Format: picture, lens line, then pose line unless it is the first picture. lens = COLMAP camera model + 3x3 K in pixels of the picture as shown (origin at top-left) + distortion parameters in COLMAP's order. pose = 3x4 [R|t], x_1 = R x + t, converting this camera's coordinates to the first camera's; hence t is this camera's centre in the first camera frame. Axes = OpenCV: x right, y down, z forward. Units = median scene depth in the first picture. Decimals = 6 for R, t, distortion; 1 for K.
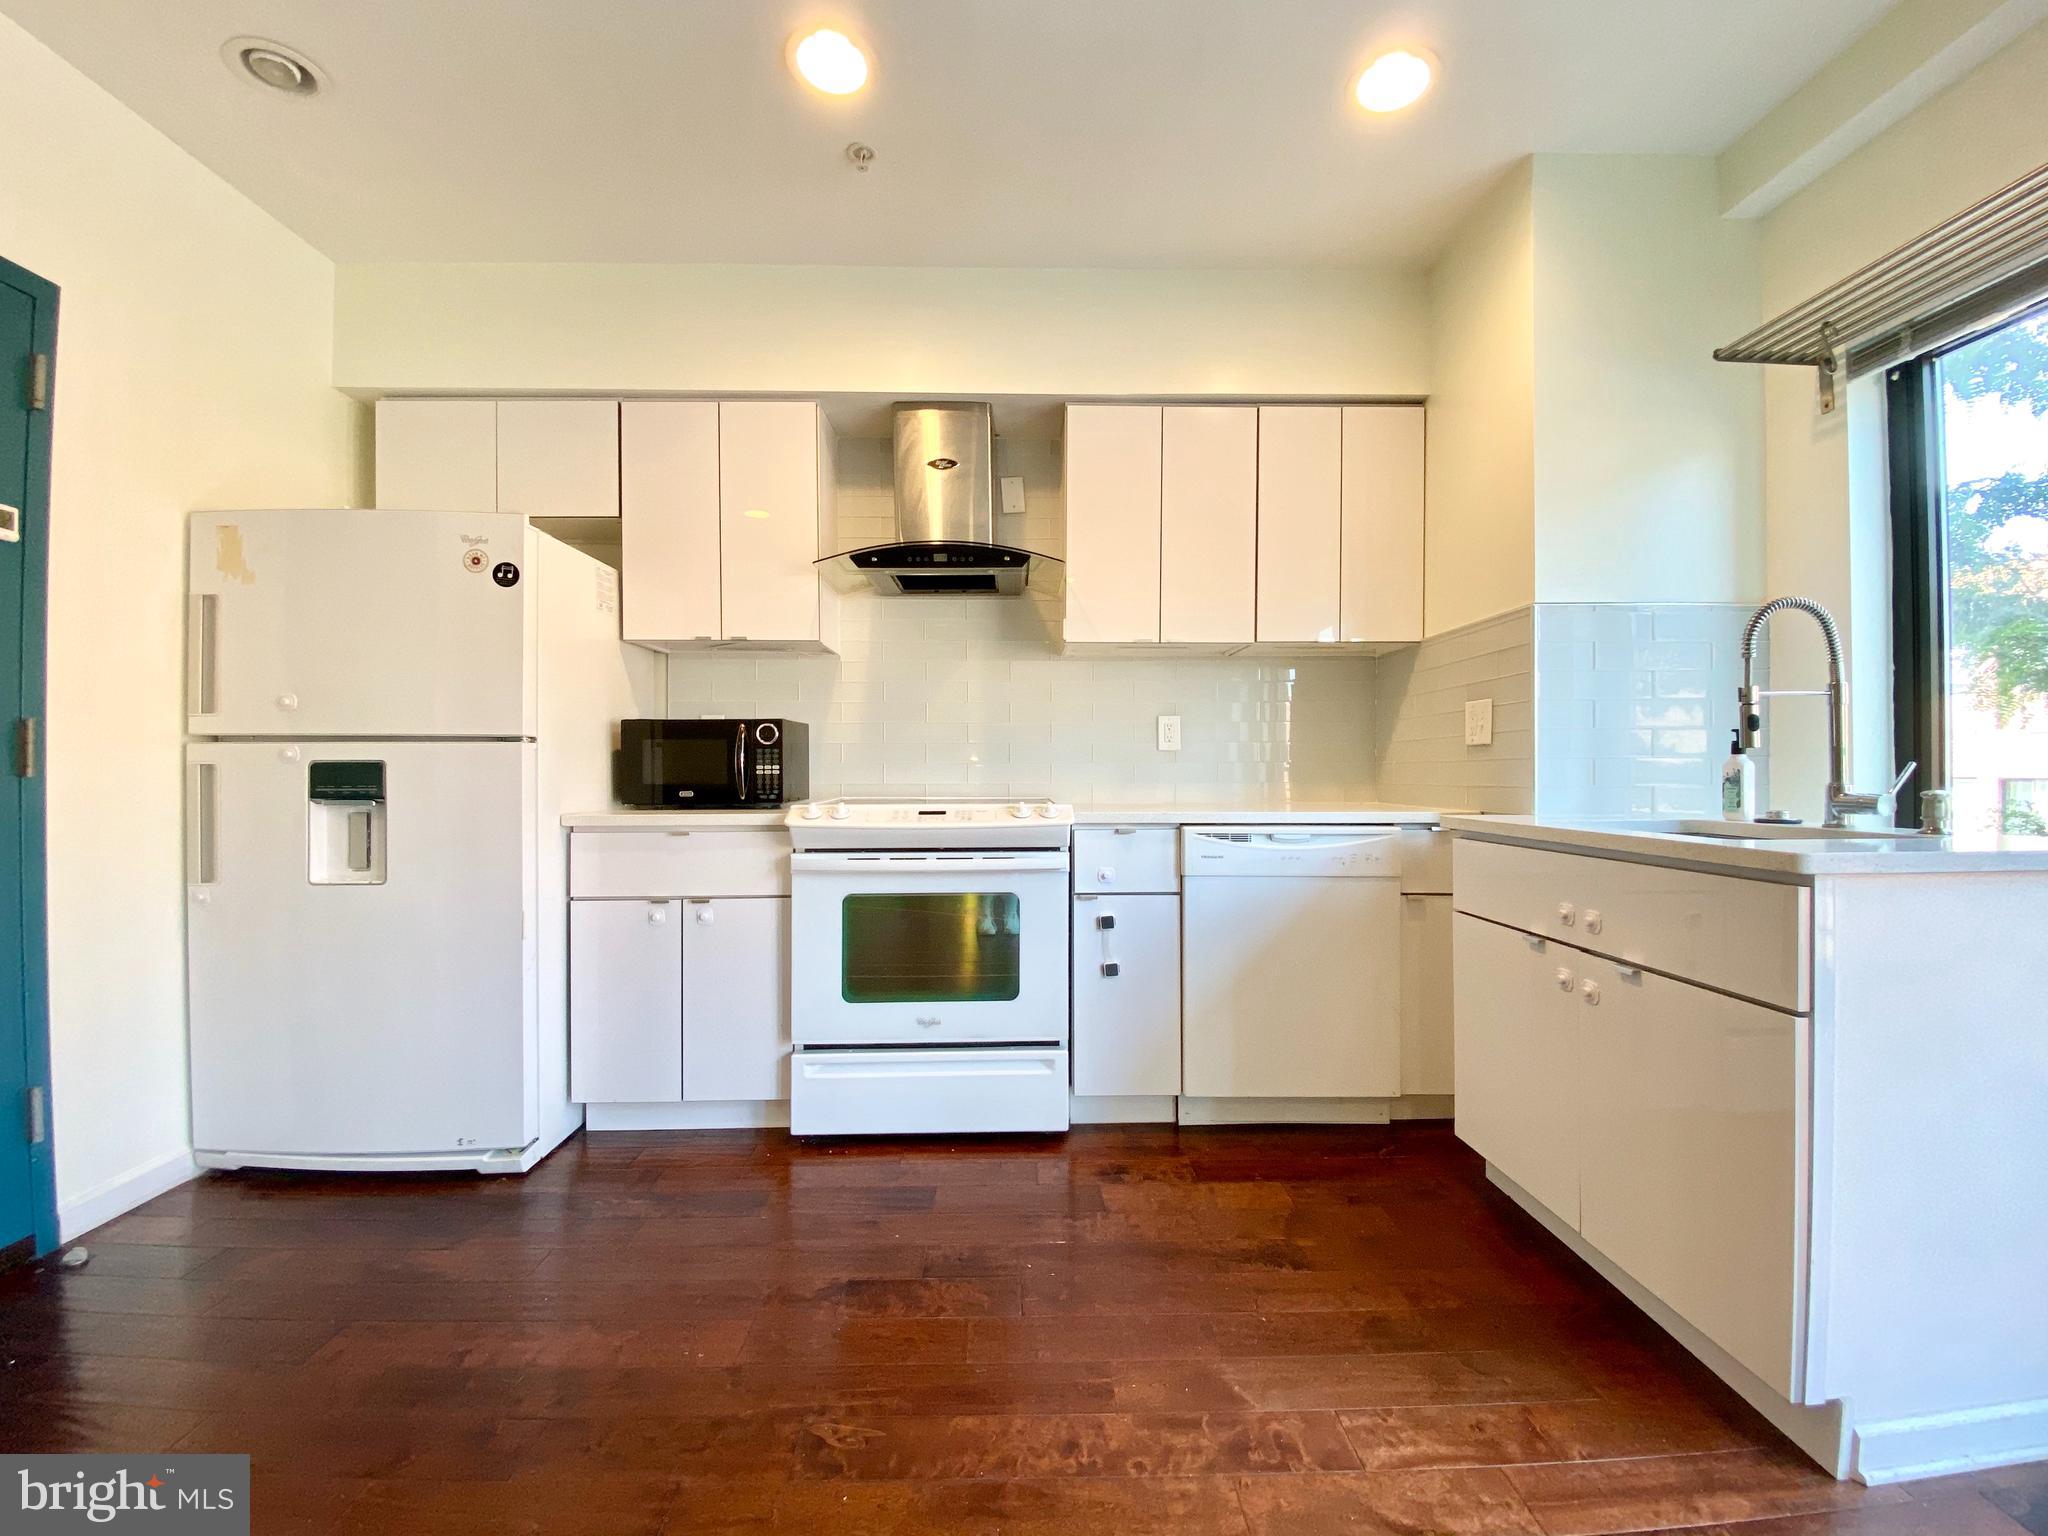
lens RADIAL K [[829.4, 0, 1026.5], [0, 829.4, 771.1], [0, 0, 1]] dist [0.033554, -0.025815]
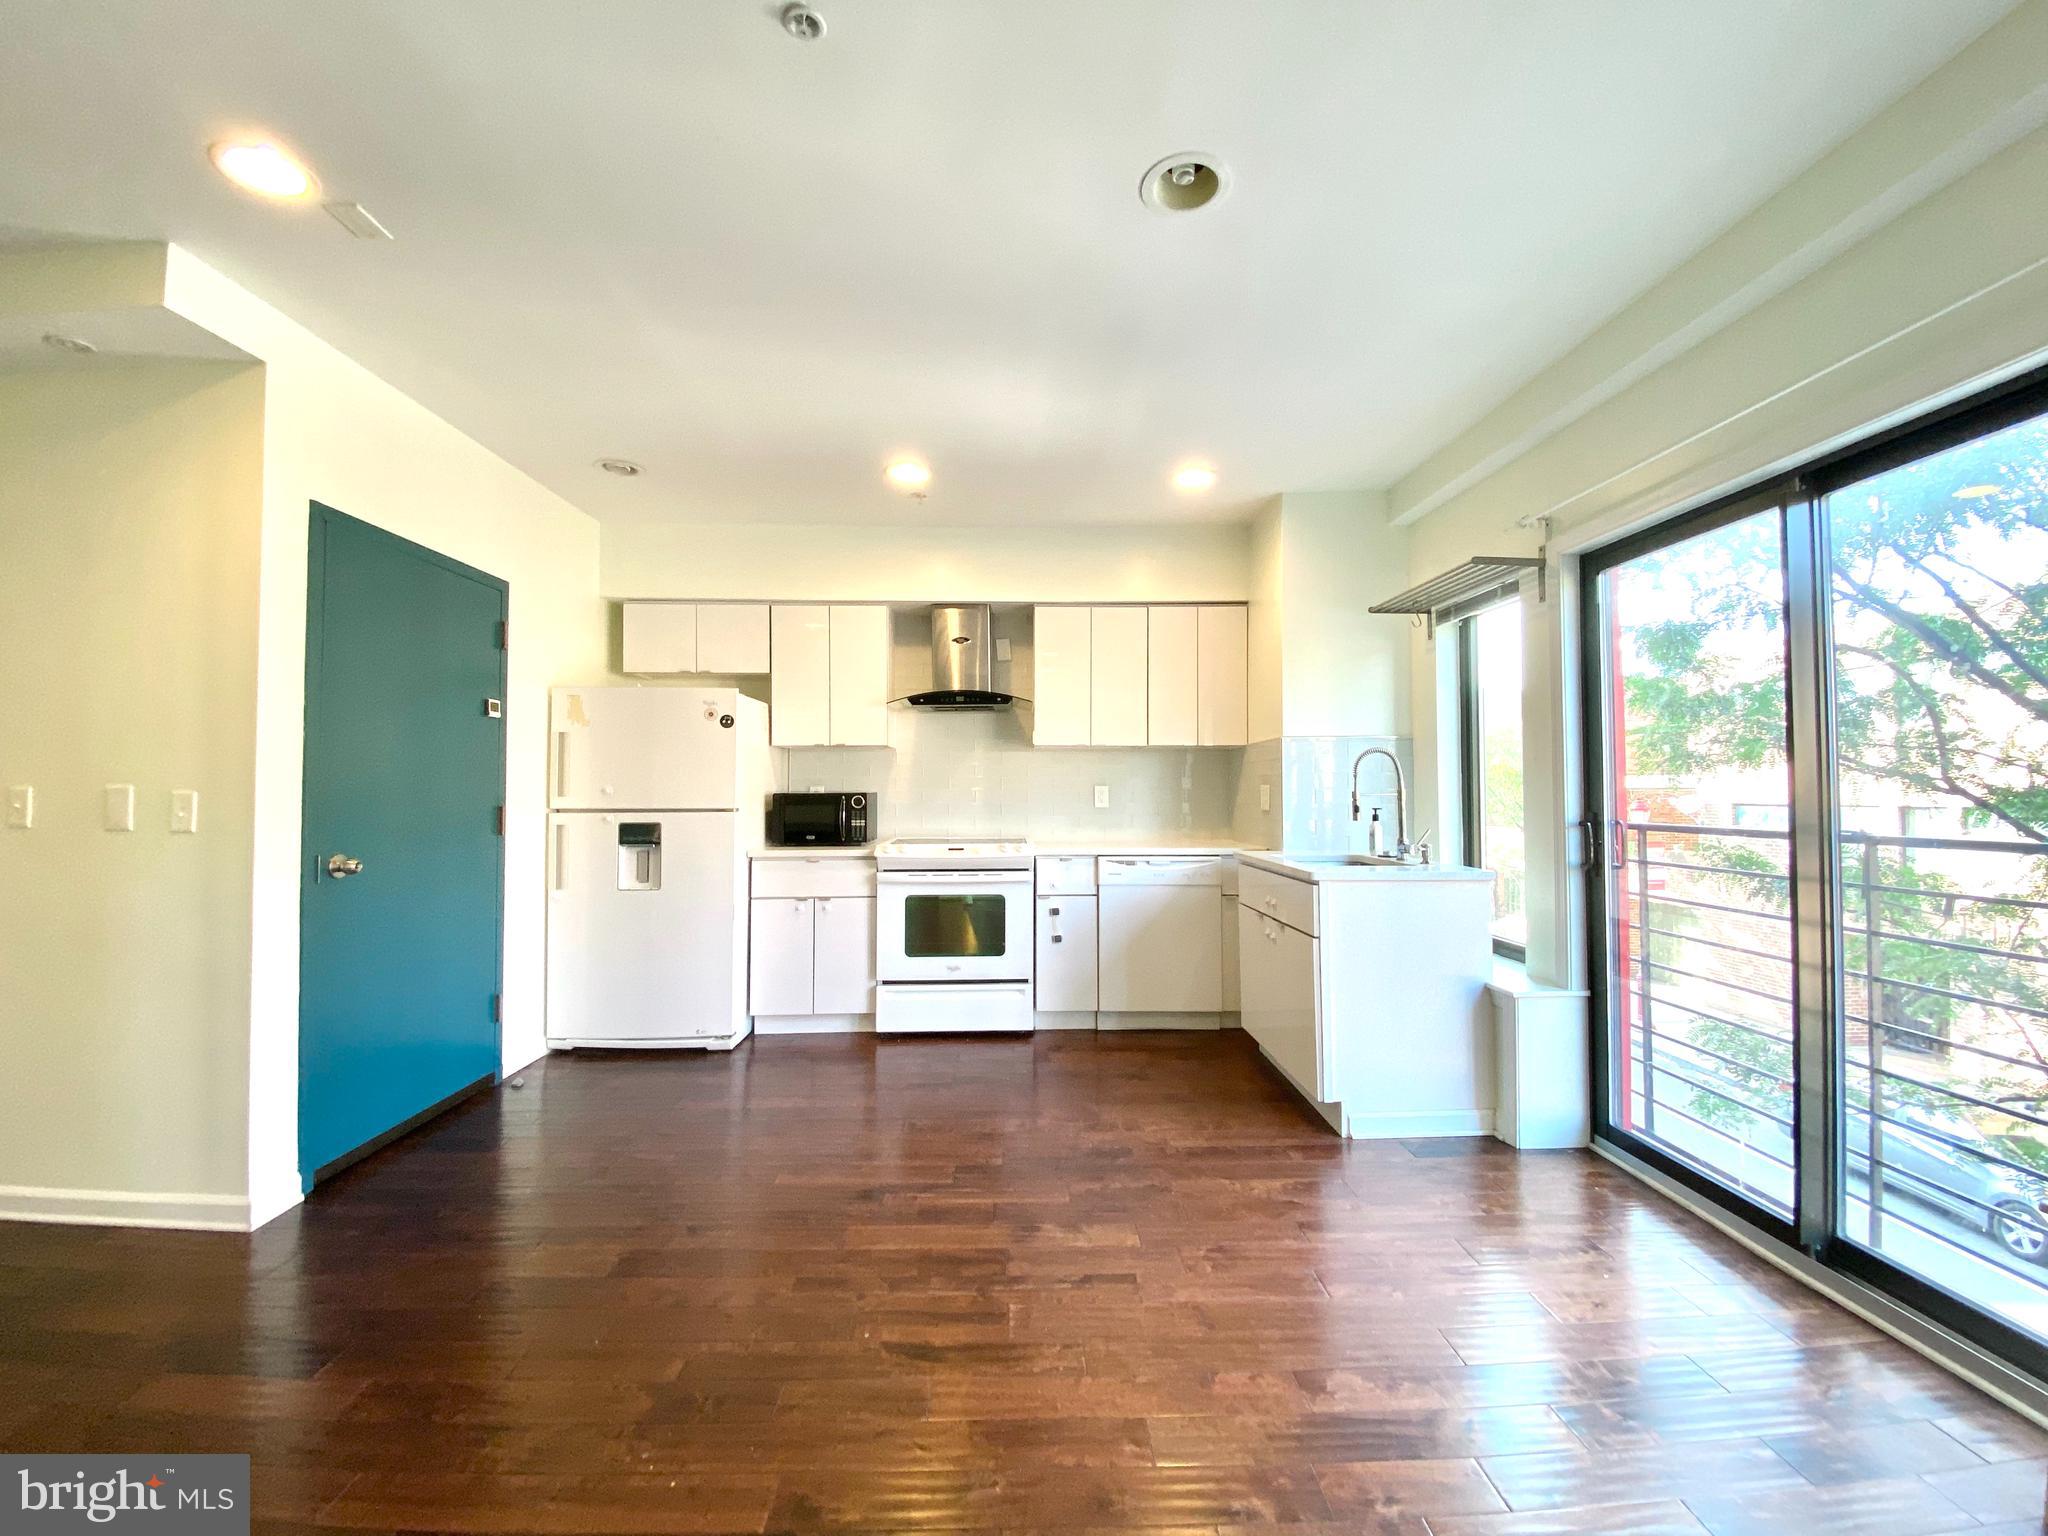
lens RADIAL K [[825.0, 0, 1030.9], [0, 825.0, 771.0], [0, 0, 1]] dist [0.064051, -0.046077]
pose [[0.999993, -0.000182, 0.003705, 0.038858], [0.000272, 0.999701, -0.024437, -0.072724], [-0.003699, 0.024438, 0.999694, -0.760485]]
